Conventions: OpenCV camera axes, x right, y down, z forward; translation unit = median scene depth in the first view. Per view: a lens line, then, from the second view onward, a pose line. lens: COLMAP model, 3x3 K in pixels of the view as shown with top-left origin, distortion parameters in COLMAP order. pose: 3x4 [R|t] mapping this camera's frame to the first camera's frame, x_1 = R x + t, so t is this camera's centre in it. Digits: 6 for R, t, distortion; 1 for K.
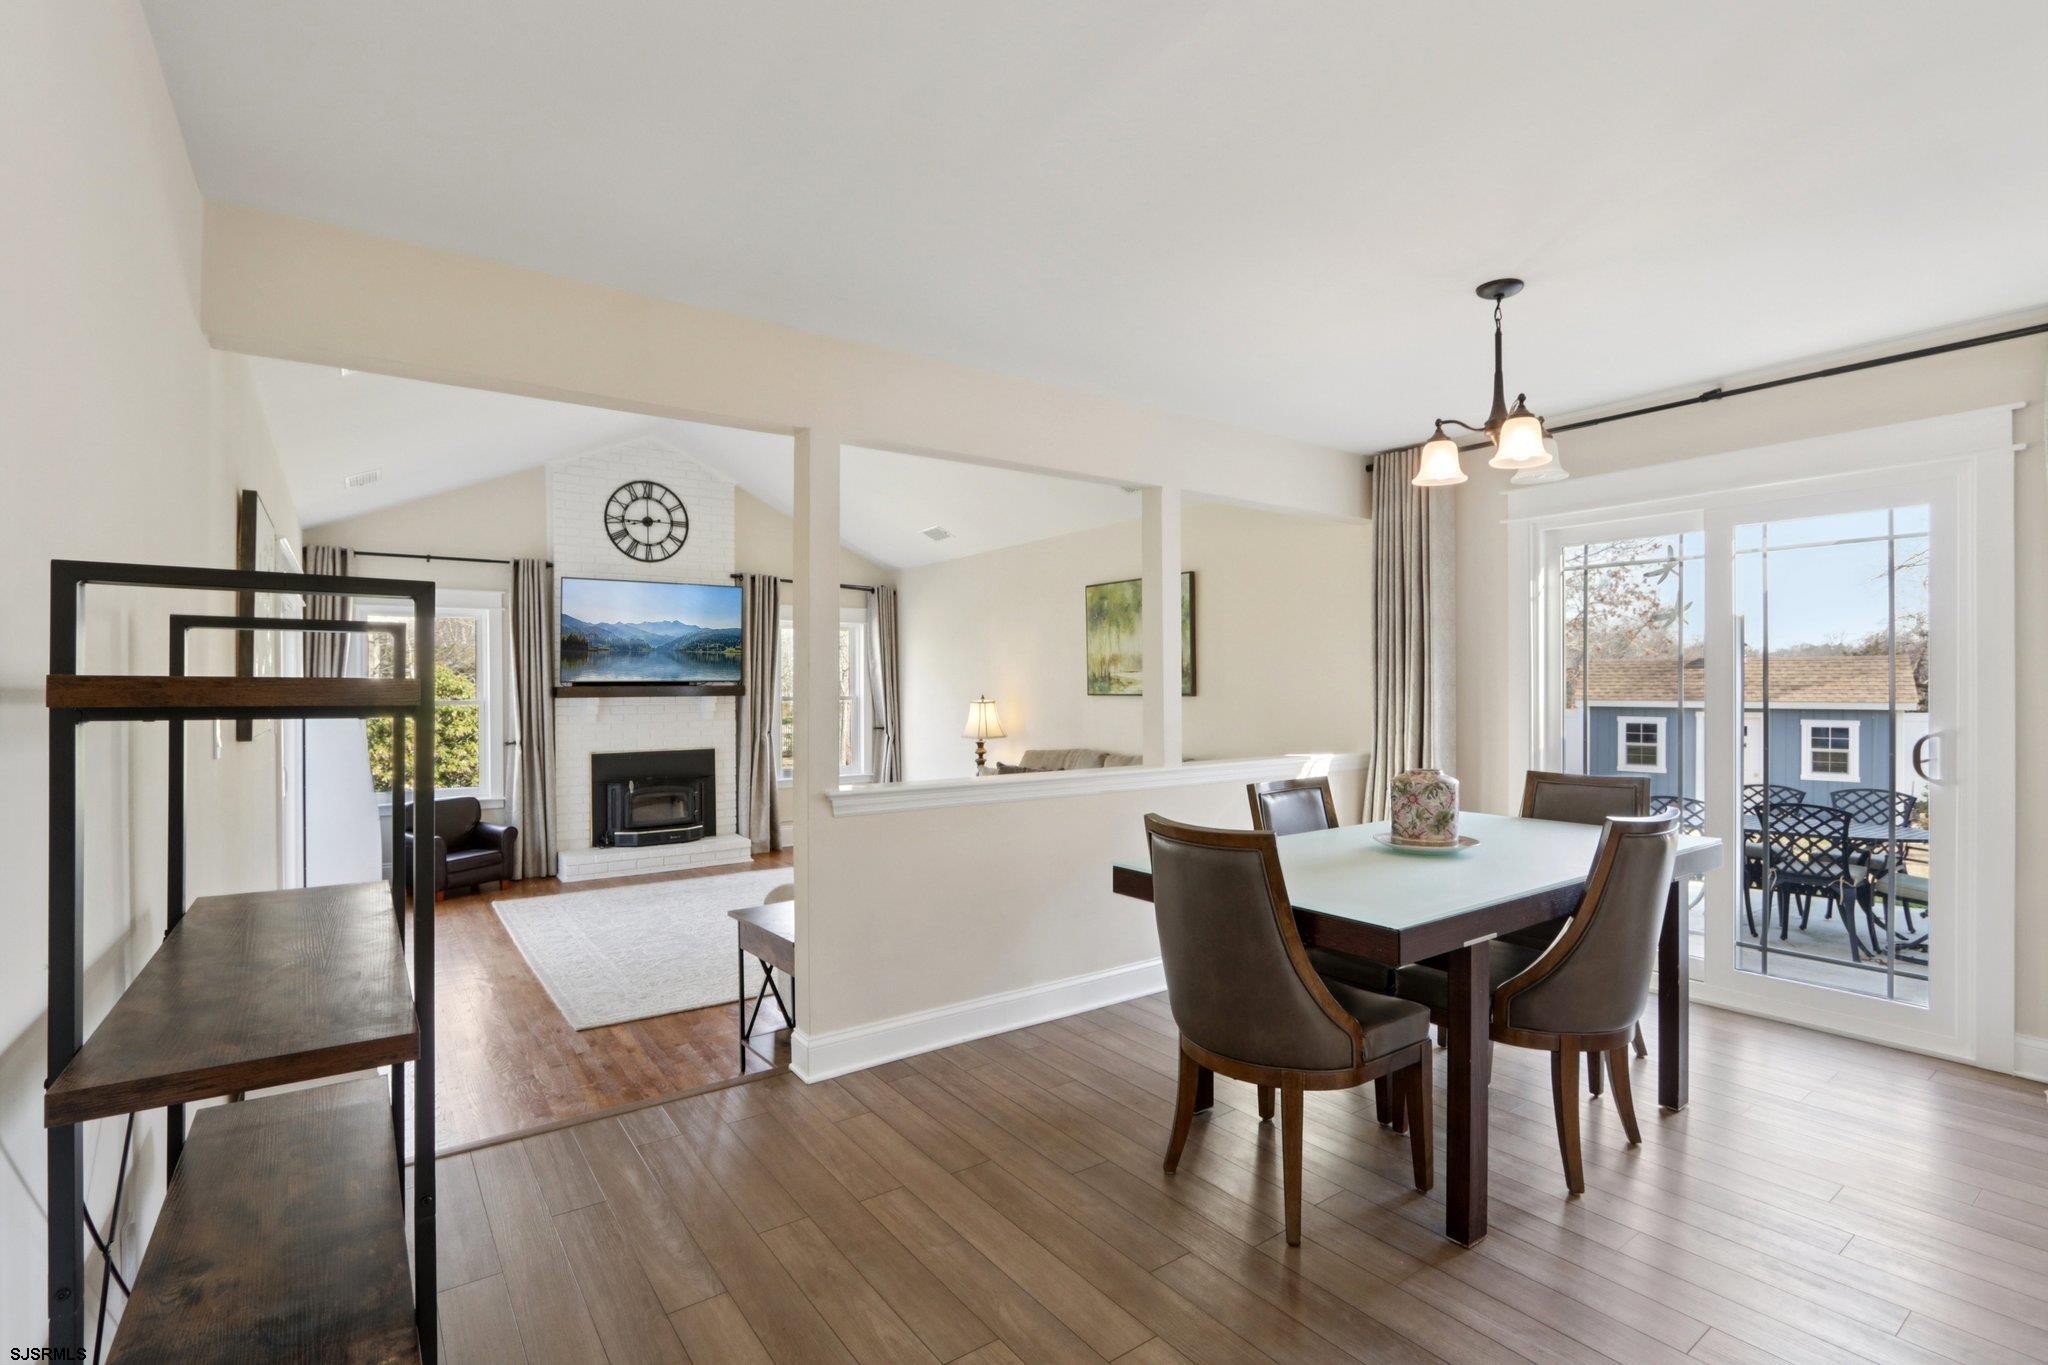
lens RADIAL K [[940.3, 0, 1016.9], [0, 940.3, 686.6], [0, 0, 1]] dist [-0.034085, 0.009931]
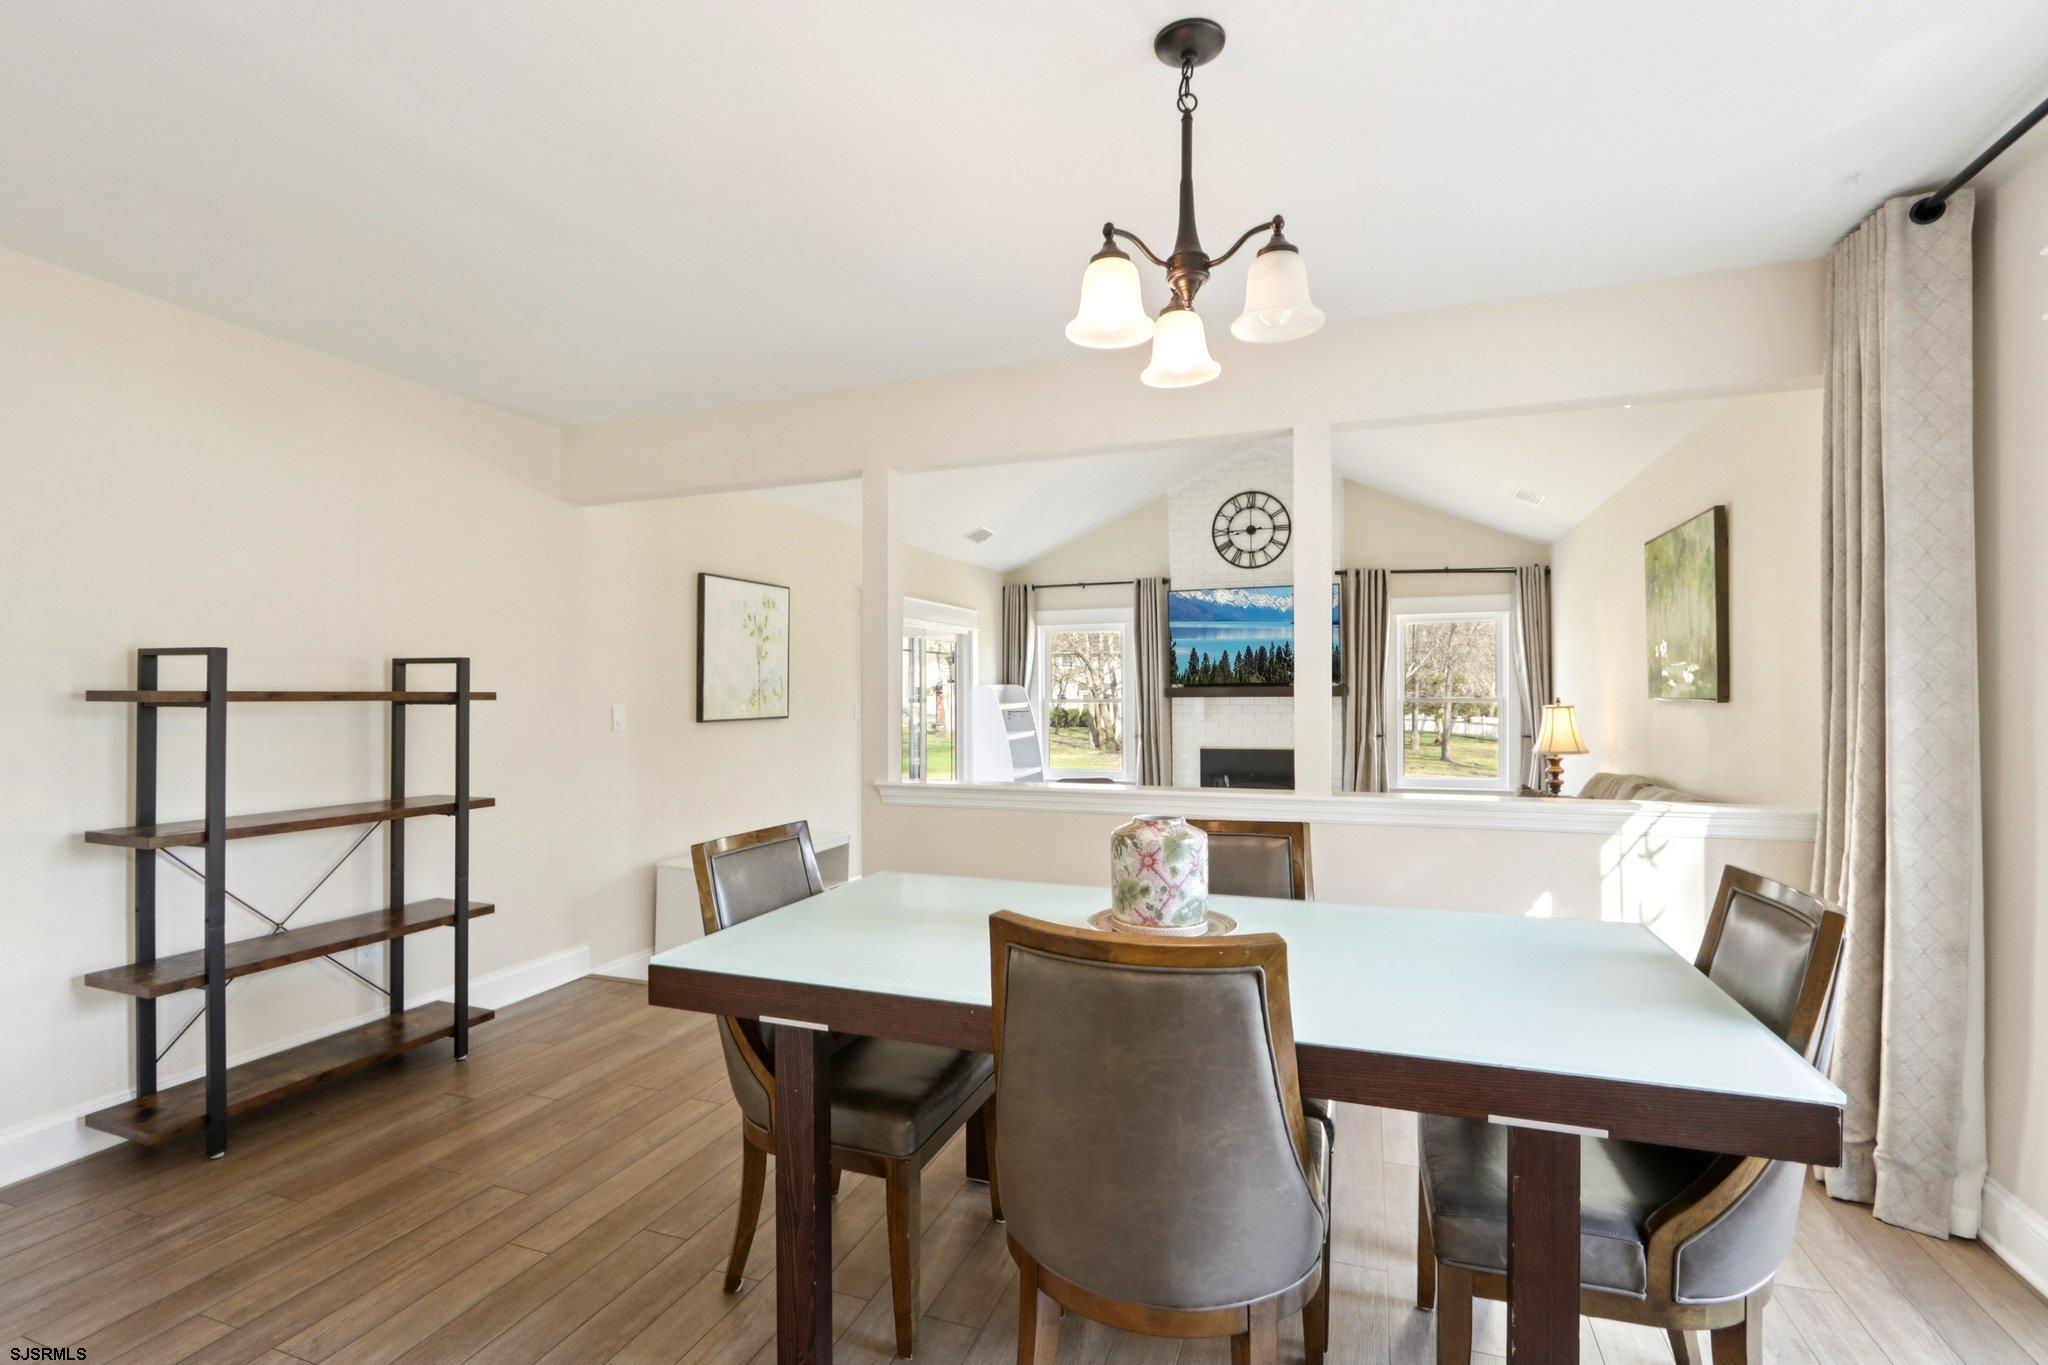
lens RADIAL K [[940.3, 0, 1016.9], [0, 940.3, 686.6], [0, 0, 1]] dist [-0.034085, 0.009931]
pose [[0.561594, -0.002039, -0.827411, 0.331227], [0.003693, 0.999993, 0.000043, -0.001692], [0.827405, -0.003079, 0.561598, 0.192629]]
